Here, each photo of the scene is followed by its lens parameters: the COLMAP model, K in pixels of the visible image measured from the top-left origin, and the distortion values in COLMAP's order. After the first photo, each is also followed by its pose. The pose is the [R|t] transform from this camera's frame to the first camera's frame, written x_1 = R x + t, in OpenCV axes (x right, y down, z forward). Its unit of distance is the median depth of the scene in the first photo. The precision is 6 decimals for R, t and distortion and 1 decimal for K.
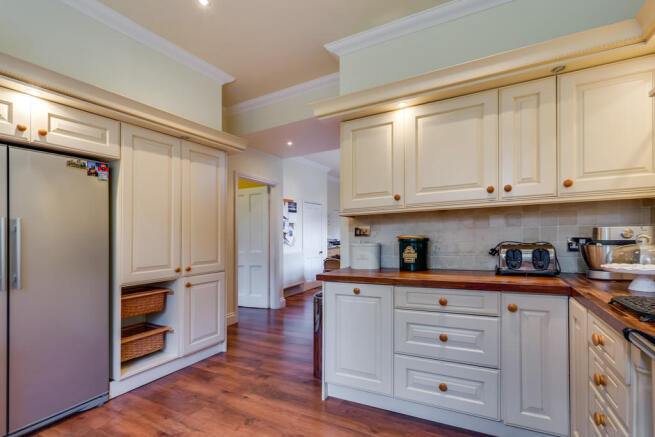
lens RADIAL K [[297.6, 0, 330.6], [0, 297.6, 217.1], [0, 0, 1]] dist [0.002198, -0.000541]
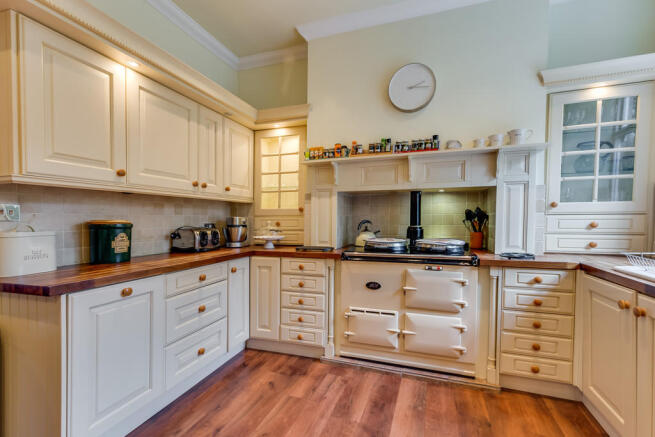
lens RADIAL K [[297.6, 0, 326.0], [0, 297.6, 220.4], [0, 0, 1]] dist [0.002198, -0.000541]
pose [[-0.150310, 0.023045, 0.988370, -0.783432], [-0.051664, 0.998179, -0.031131, 0.070758], [-0.987288, -0.055742, -0.148846, 0.671476]]
